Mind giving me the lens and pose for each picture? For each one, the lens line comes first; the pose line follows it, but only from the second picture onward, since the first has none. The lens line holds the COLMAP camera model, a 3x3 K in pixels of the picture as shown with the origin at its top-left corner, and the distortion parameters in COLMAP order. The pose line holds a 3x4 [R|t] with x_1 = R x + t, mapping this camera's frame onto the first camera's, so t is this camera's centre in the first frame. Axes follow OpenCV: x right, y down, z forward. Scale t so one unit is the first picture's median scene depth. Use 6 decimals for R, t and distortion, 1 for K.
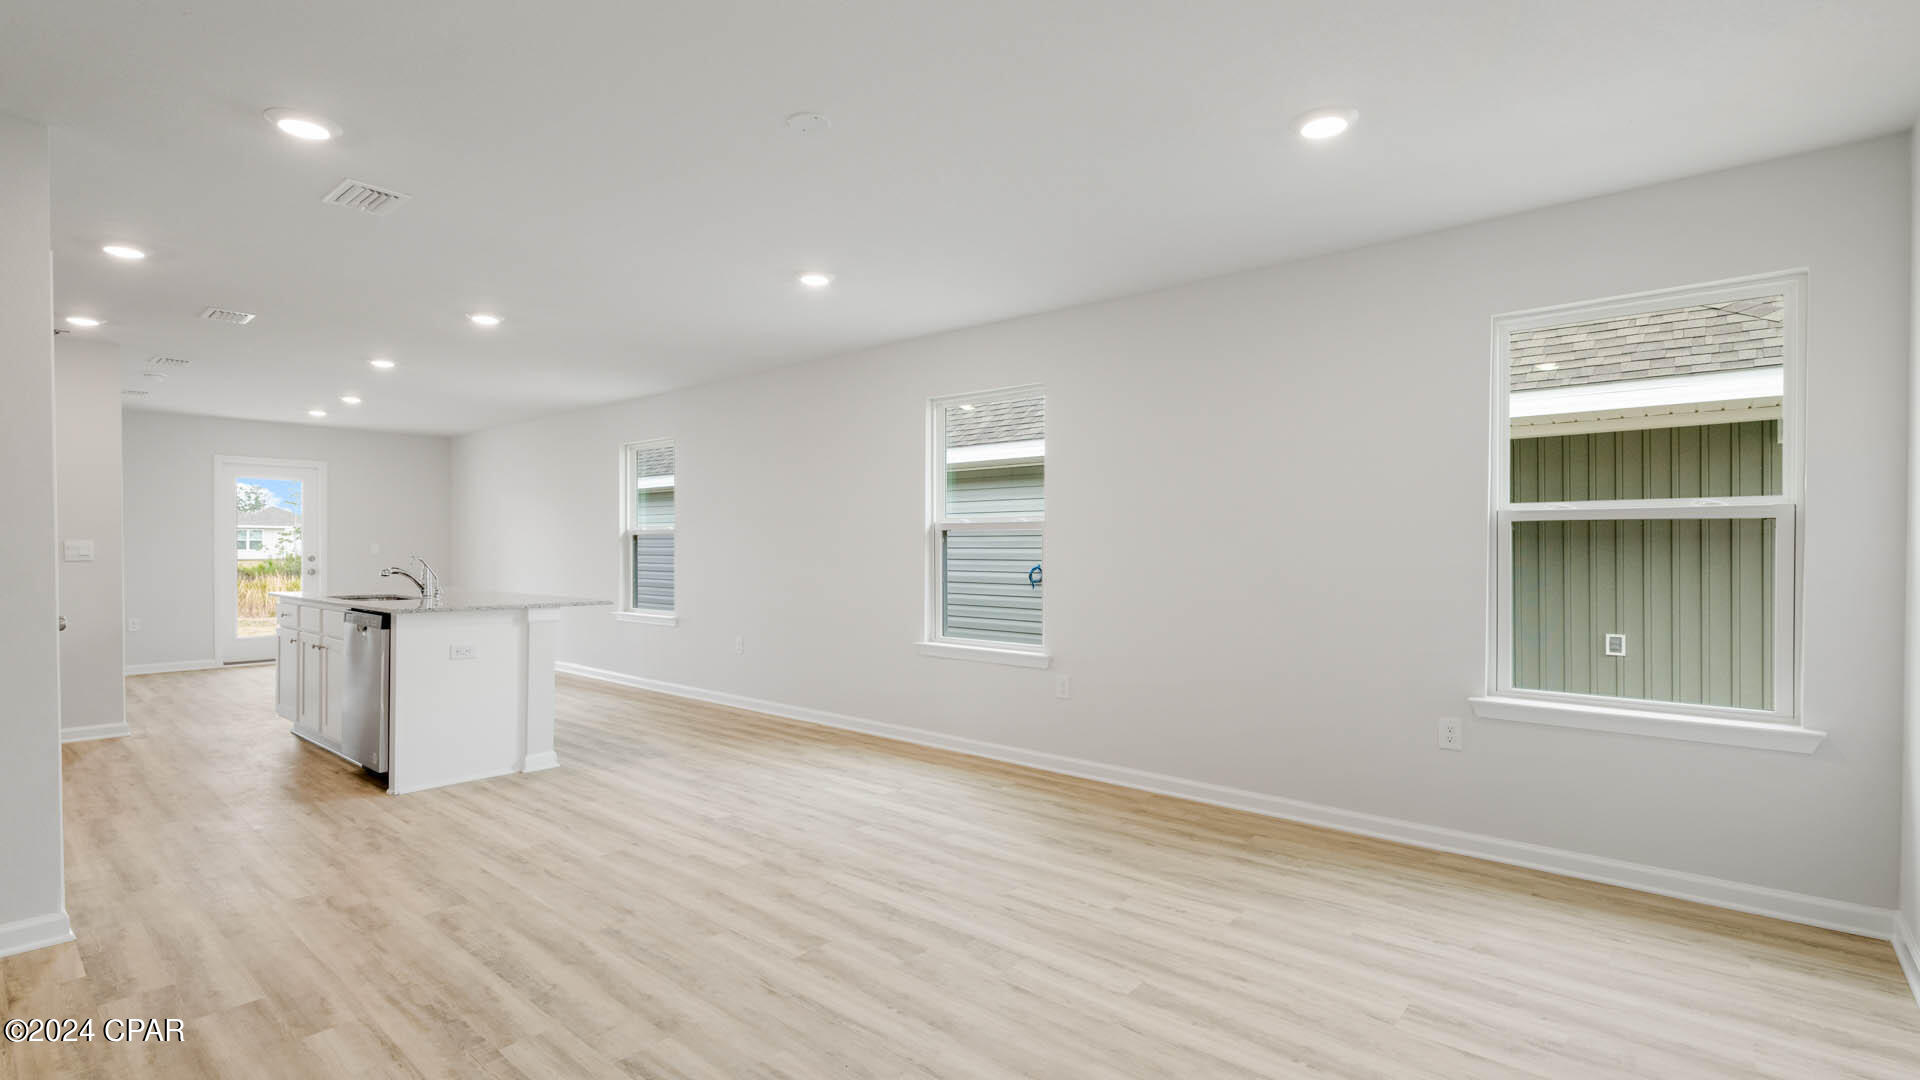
lens RADIAL K [[878.5, 0, 955.2], [0, 878.5, 543.1], [0, 0, 1]] dist [0.002978, -0.000516]
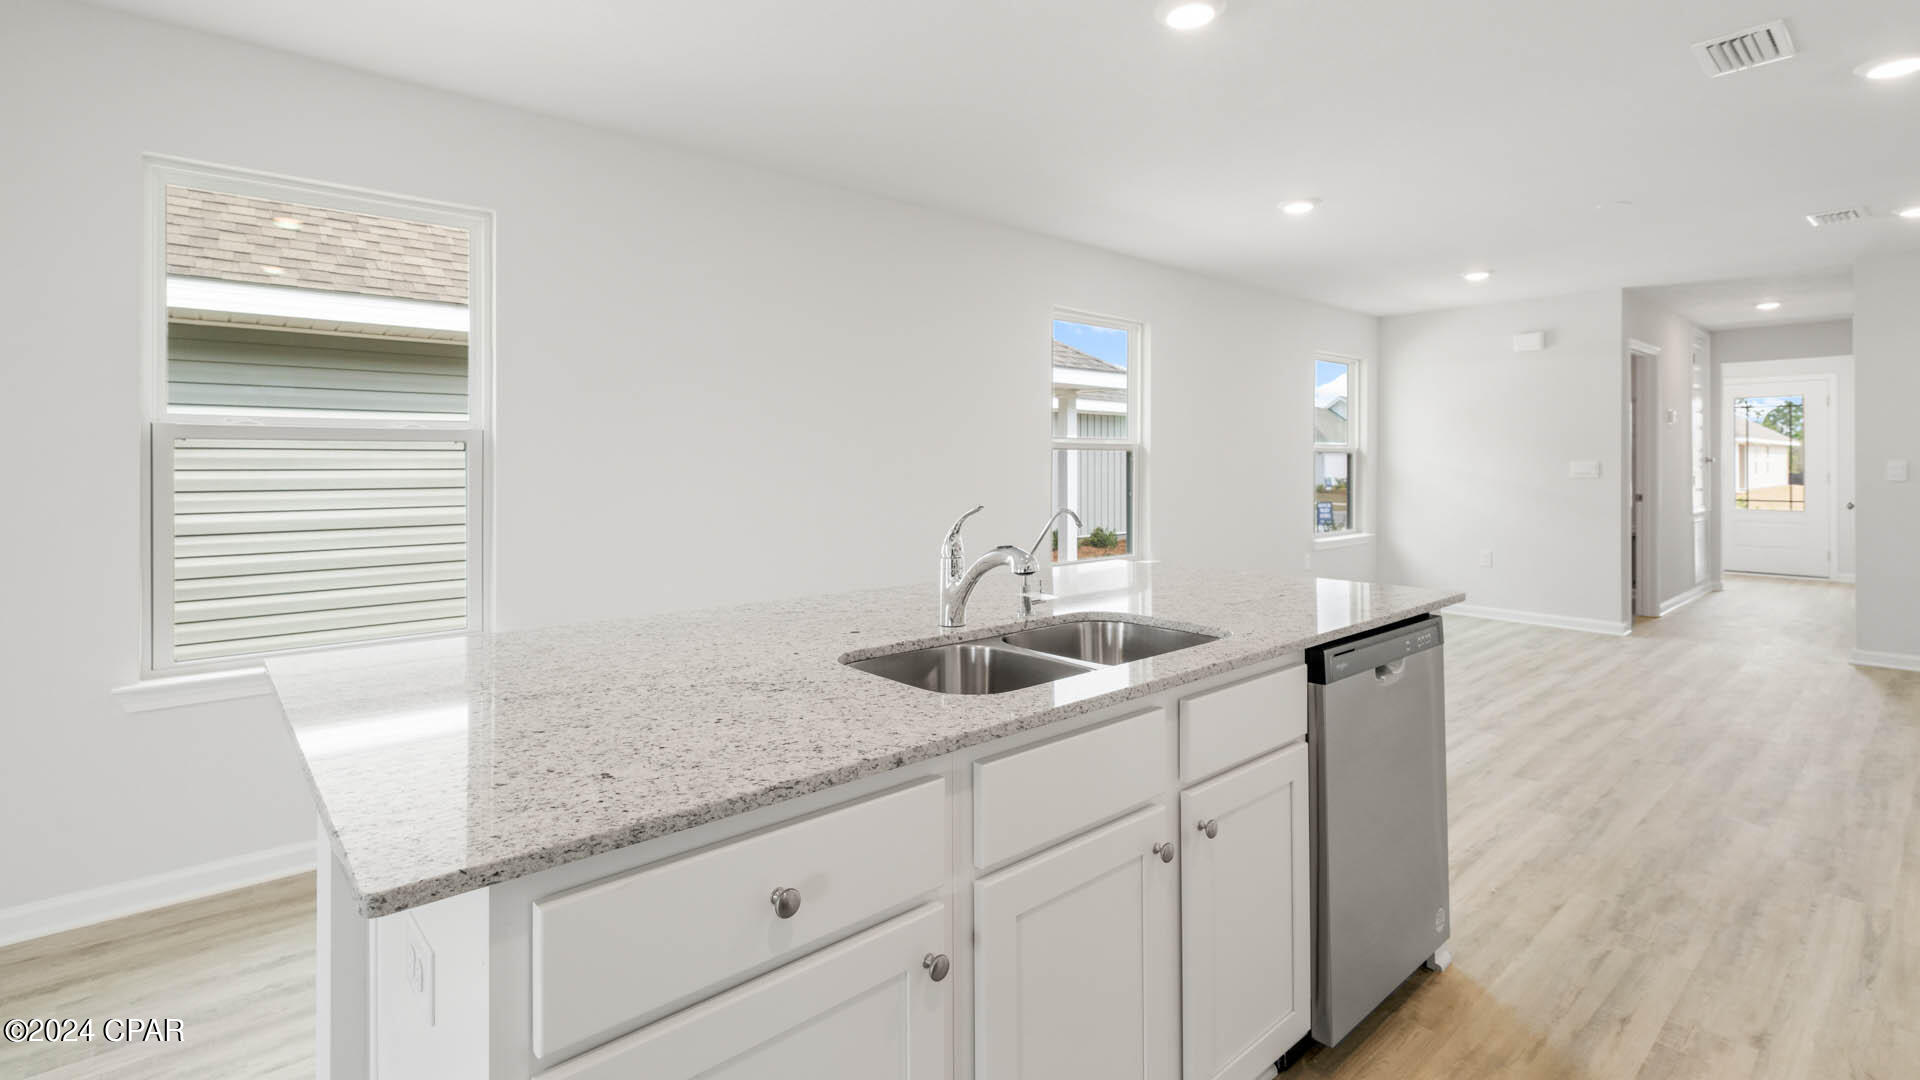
lens RADIAL K [[878.5, 0, 943.7], [0, 878.5, 530.9], [0, 0, 1]] dist [0.002978, -0.000516]
pose [[0.145158, -0.080466, 0.986131, -1.501758], [-0.001068, 0.996674, 0.081483, -0.009759], [-0.989408, -0.012881, 0.144589, 1.564774]]
